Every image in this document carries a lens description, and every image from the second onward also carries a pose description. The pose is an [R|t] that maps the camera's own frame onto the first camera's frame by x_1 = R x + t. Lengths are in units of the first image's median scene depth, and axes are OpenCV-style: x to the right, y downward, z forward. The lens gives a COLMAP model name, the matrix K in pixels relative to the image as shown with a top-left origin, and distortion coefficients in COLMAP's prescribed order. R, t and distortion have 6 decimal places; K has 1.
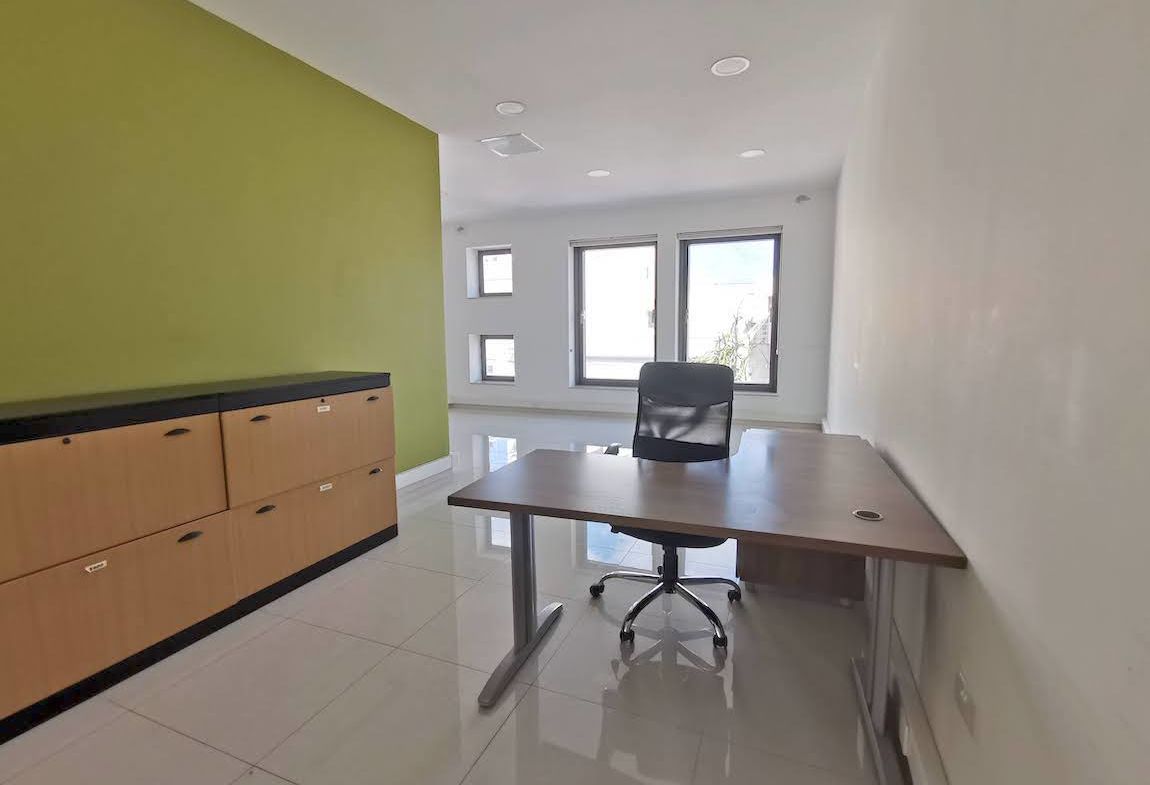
lens RADIAL K [[523.9, 0, 574.8], [0, 523.9, 388.5], [0, 0, 1]] dist [0.005356, -0.005195]
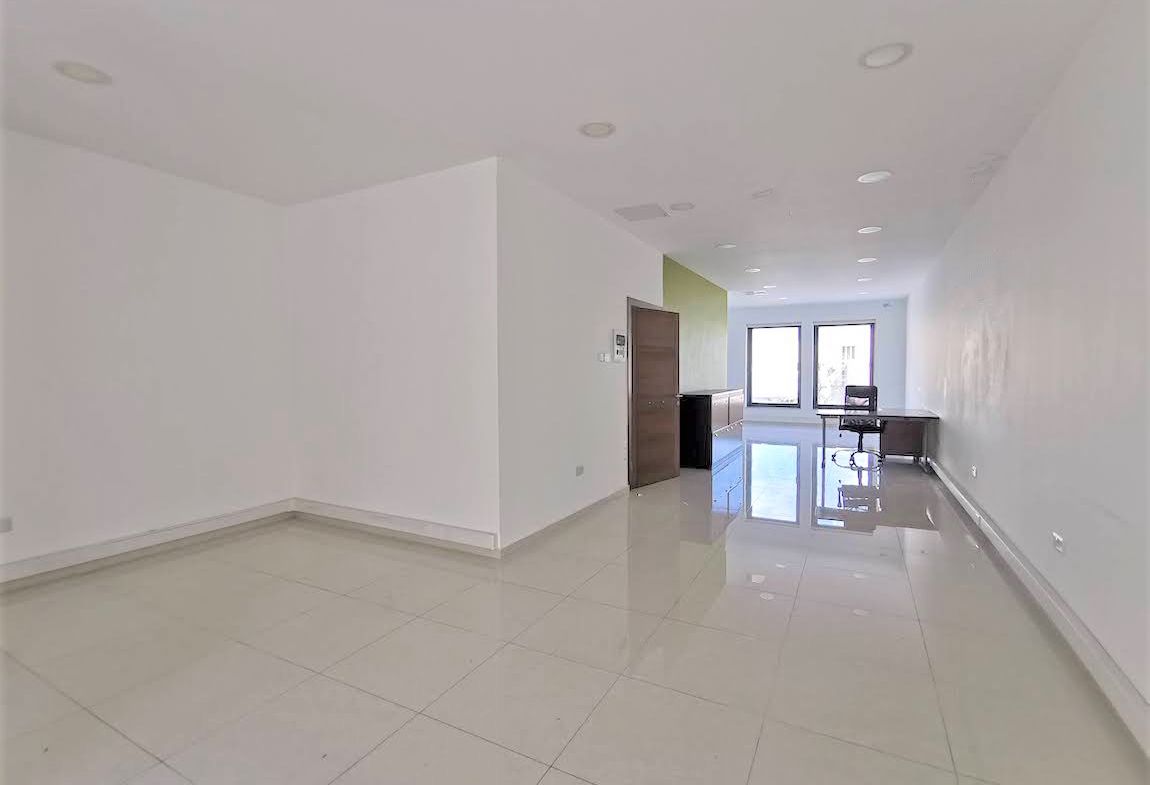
lens RADIAL K [[523.9, 0, 567.6], [0, 523.9, 383.1], [0, 0, 1]] dist [0.005356, -0.005195]
pose [[0.993687, 0.009687, -0.111769, -0.381687], [-0.020007, 0.995596, -0.091589, 0.085471], [0.110390, 0.093247, 0.989504, -0.748565]]
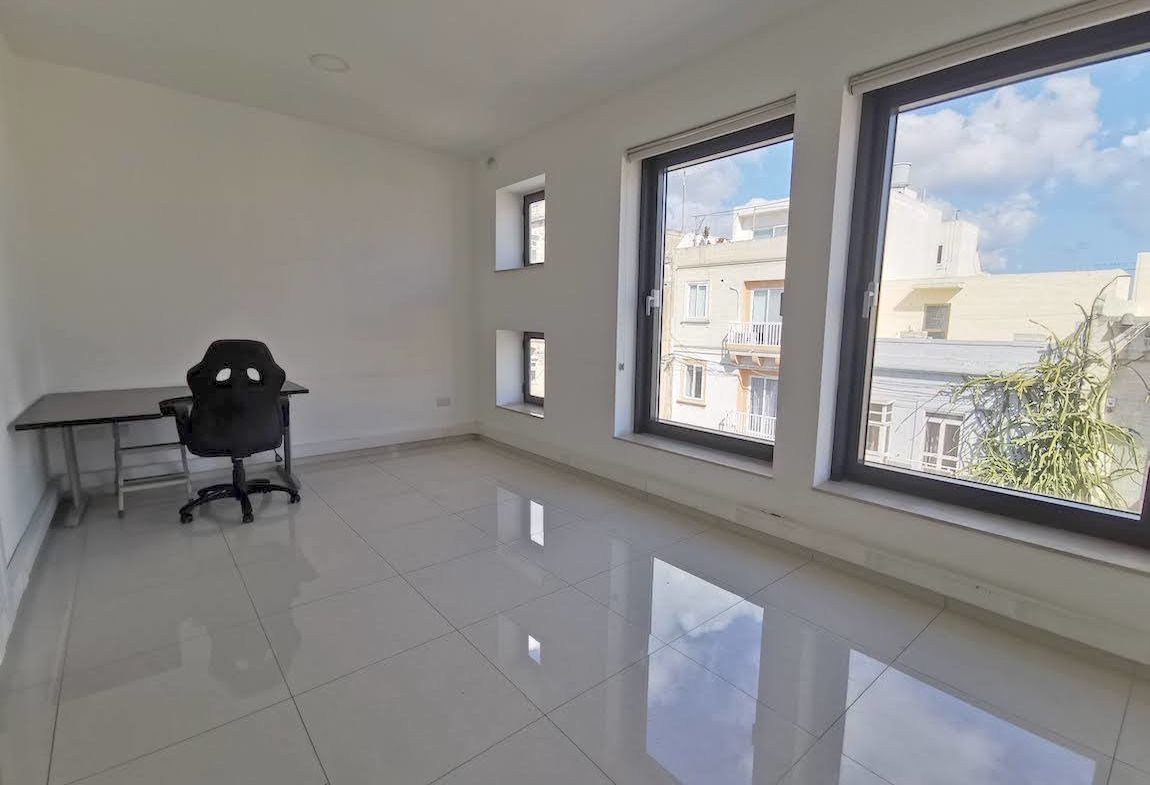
lens RADIAL K [[523.9, 0, 572.3], [0, 523.9, 395.8], [0, 0, 1]] dist [0.005356, -0.005195]
pose [[0.882552, 0.086578, -0.462176, 0.182159], [-0.076136, 0.996244, 0.041237, -0.058239], [0.464011, -0.001205, 0.885829, 0.491172]]
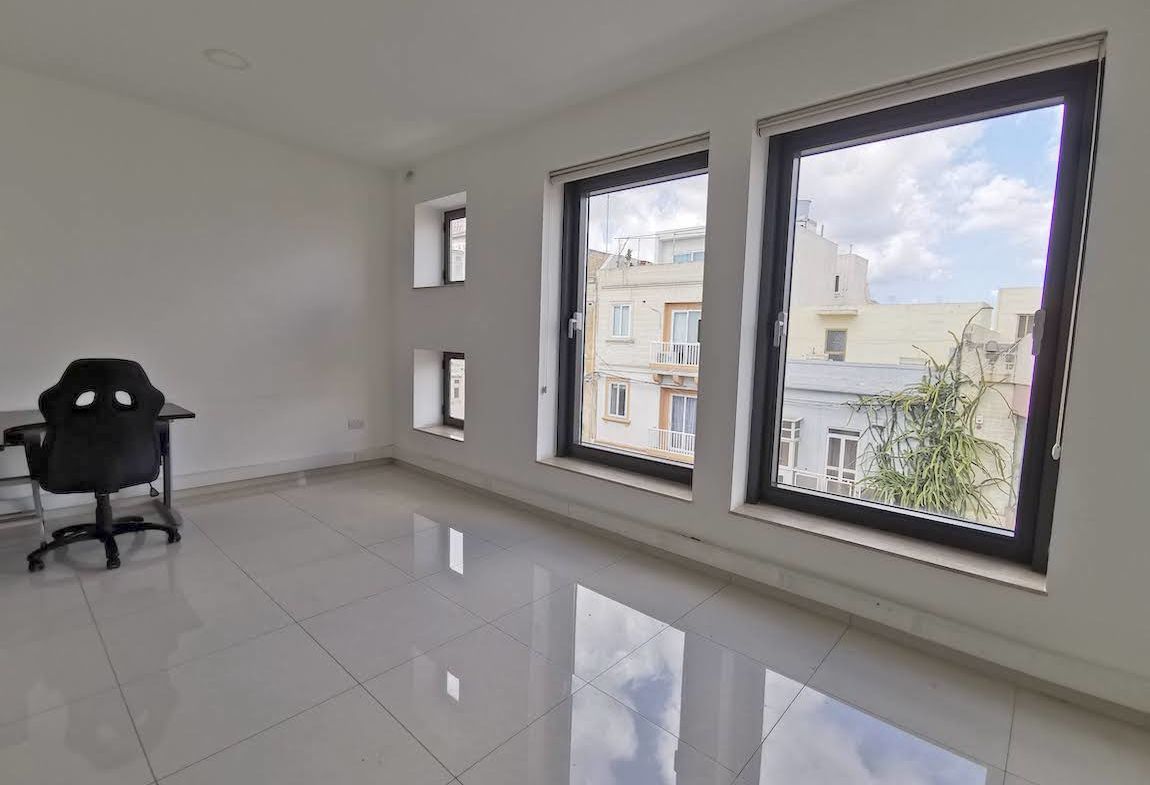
lens RADIAL K [[523.9, 0, 574.5], [0, 523.9, 394.2], [0, 0, 1]] dist [0.005356, -0.005195]
pose [[0.939922, 0.073594, -0.333361, 0.180829], [-0.079504, 0.996826, -0.004102, -0.065315], [0.332001, 0.030359, 0.942790, 0.503248]]
